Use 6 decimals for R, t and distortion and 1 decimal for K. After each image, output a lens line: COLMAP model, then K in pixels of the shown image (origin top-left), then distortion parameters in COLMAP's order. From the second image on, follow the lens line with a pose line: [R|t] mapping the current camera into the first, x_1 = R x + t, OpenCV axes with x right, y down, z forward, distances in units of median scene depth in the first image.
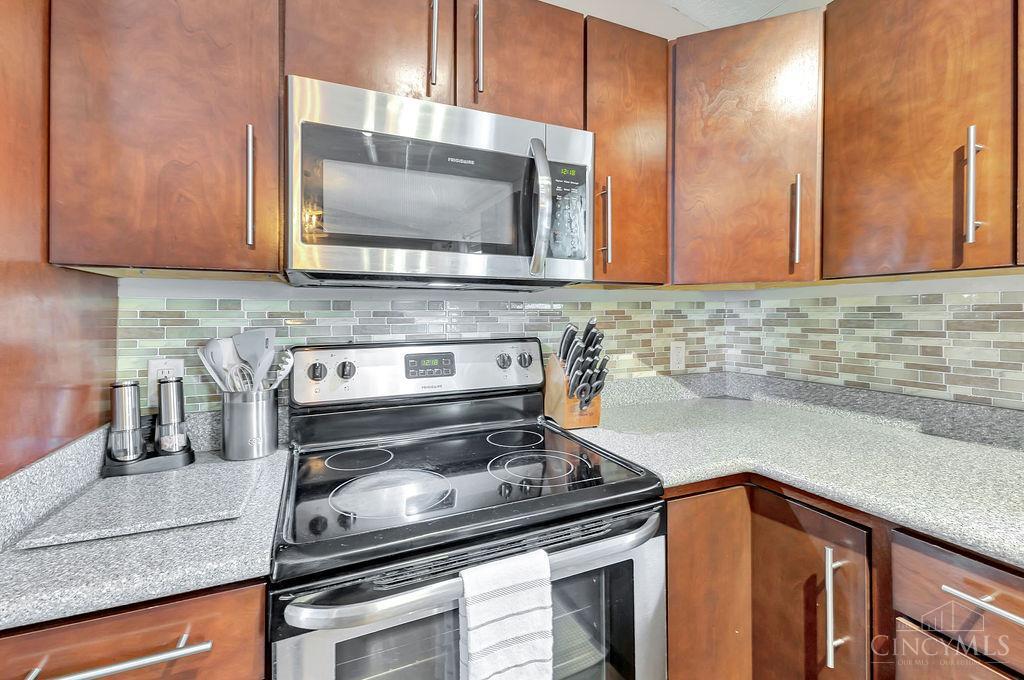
lens RADIAL K [[445.0, 0, 510.3], [0, 445.0, 315.1], [0, 0, 1]] dist [0.009266, -0.002115]
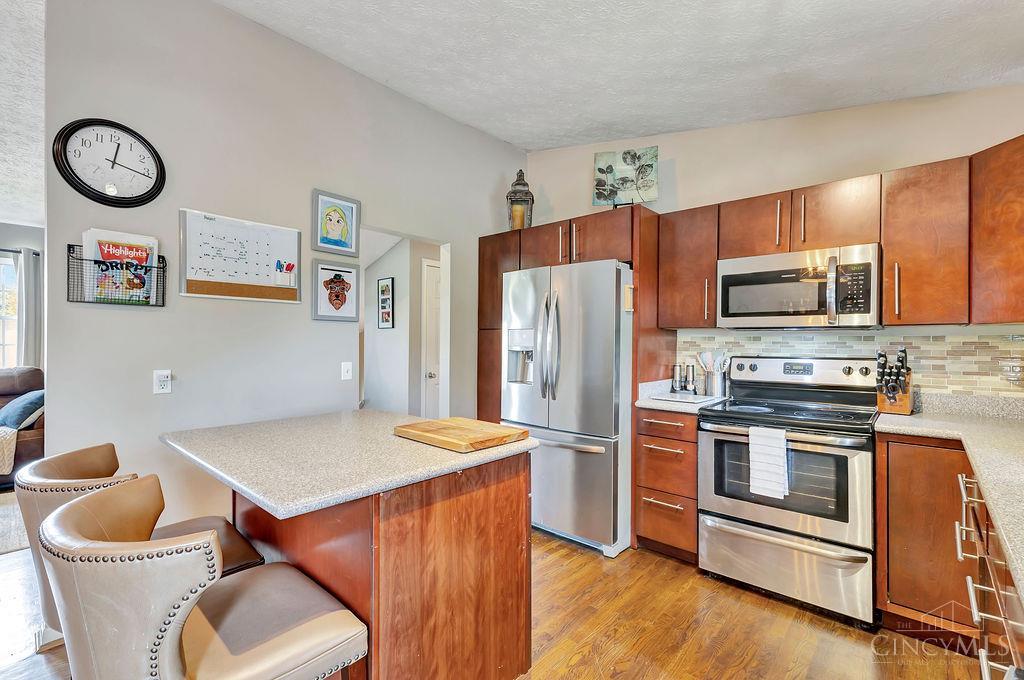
lens RADIAL K [[445.0, 0, 505.5], [0, 445.0, 345.9], [0, 0, 1]] dist [0.009266, -0.002115]
pose [[0.394535, 0.014097, -0.918773, 1.329991], [-0.007697, 0.999898, 0.012036, -0.004562], [0.918849, 0.002323, 0.394603, -1.152103]]
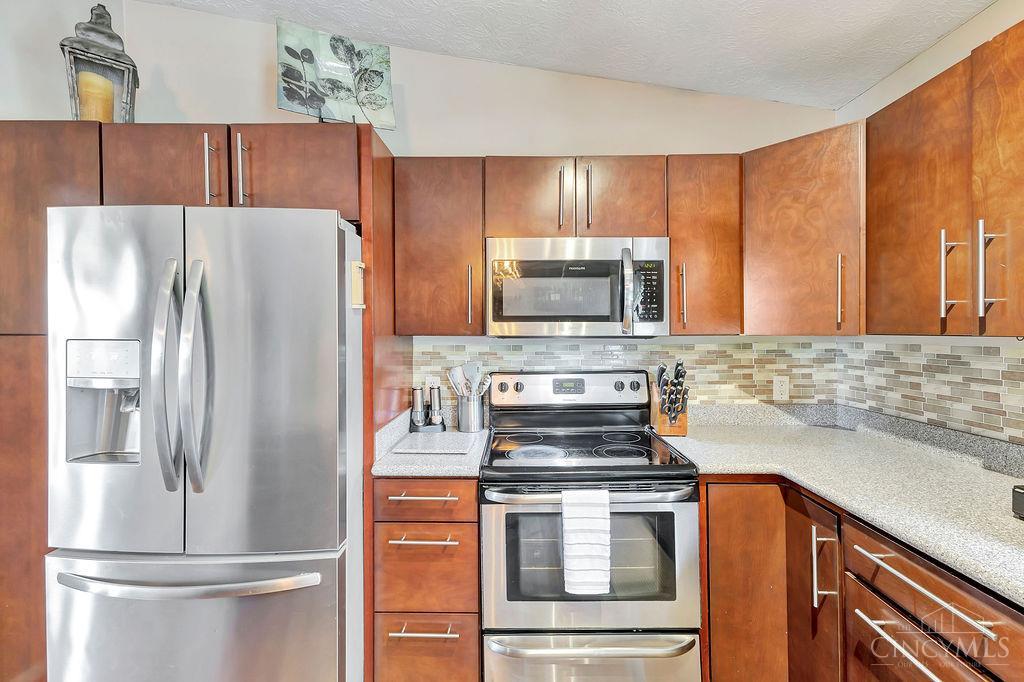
lens RADIAL K [[445.0, 0, 509.9], [0, 445.0, 333.5], [0, 0, 1]] dist [0.009266, -0.002115]
pose [[0.907420, 0.001184, -0.420222, 0.347335], [0.002275, 0.999968, 0.007728, -0.103908], [0.420218, -0.007969, 0.907388, -0.614361]]
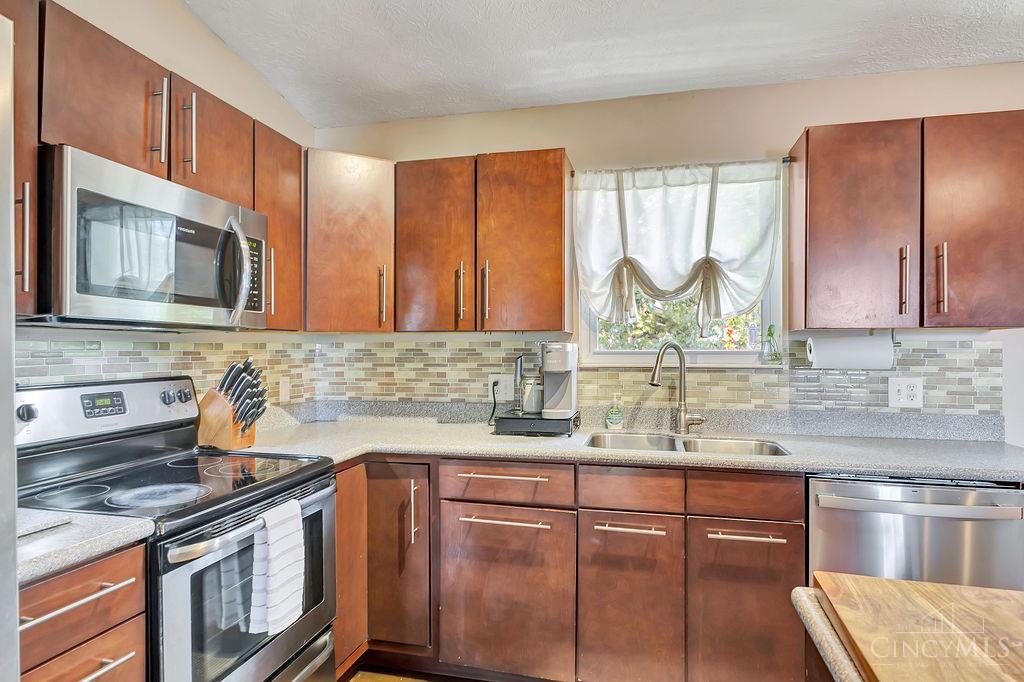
lens RADIAL K [[598.8, 0, 510.7], [0, 598.8, 367.7], [0, 0, 1]] dist [-0.005105, -0.001123]
pose [[0.595222, -0.021676, 0.803269, -0.848335], [0.002849, 0.999687, 0.024865, -0.004615], [-0.803557, -0.012512, 0.595097, -0.660567]]
